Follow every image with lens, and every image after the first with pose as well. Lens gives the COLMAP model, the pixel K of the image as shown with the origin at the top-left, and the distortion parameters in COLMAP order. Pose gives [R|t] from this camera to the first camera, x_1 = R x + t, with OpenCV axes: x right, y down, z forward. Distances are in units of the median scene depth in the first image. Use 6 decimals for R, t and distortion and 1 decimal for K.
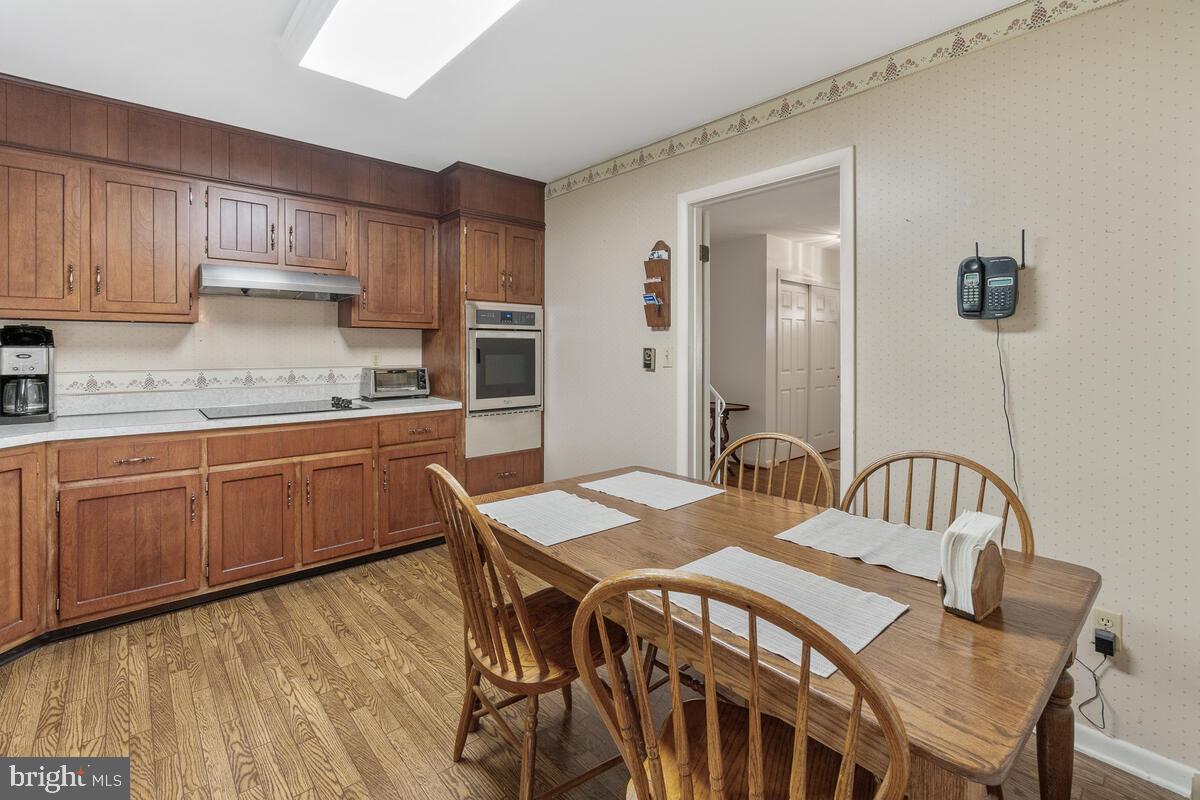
lens RADIAL K [[536.8, 0, 610.8], [0, 536.8, 359.2], [0, 0, 1]] dist [0.000594, 0.000672]
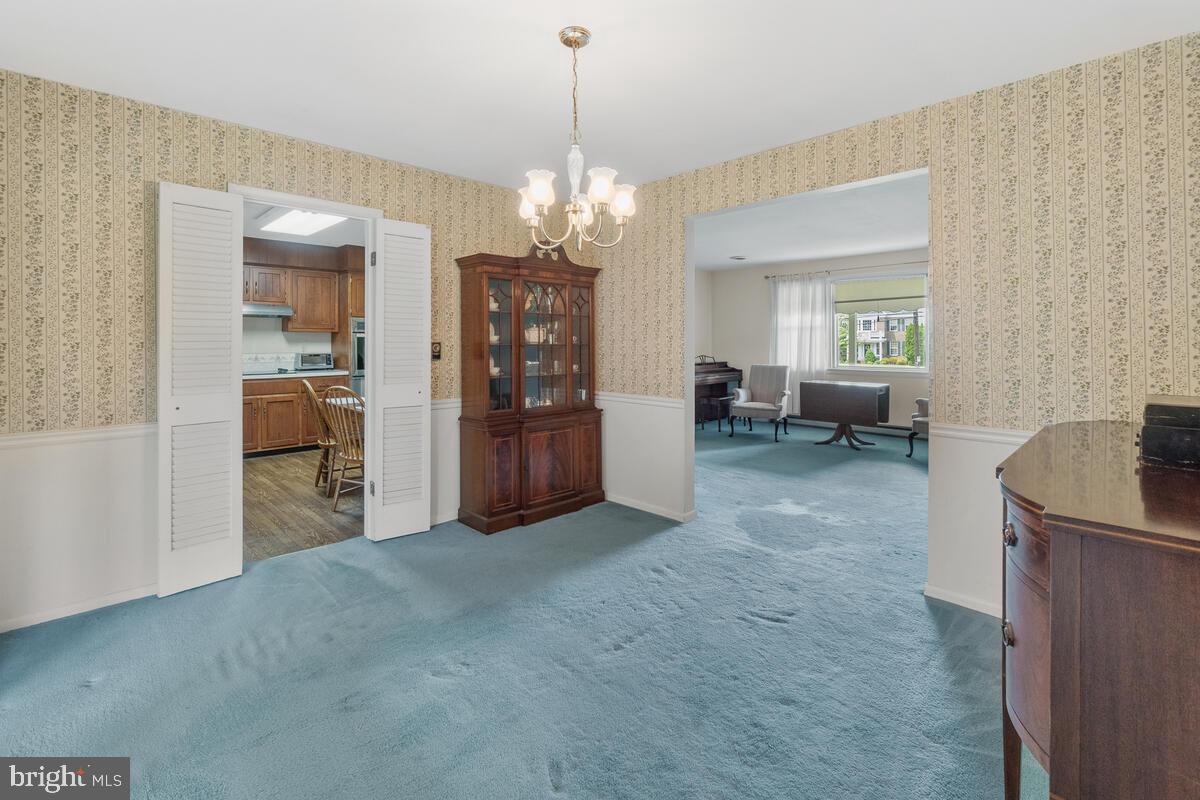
lens RADIAL K [[536.8, 0, 601.8], [0, 536.8, 345.4], [0, 0, 1]] dist [0.000594, 0.000672]
pose [[0.999144, -0.003770, 0.041198, 0.534858], [0.004210, 0.999935, -0.010597, 0.013060], [-0.041155, 0.010761, 0.999095, -0.924268]]
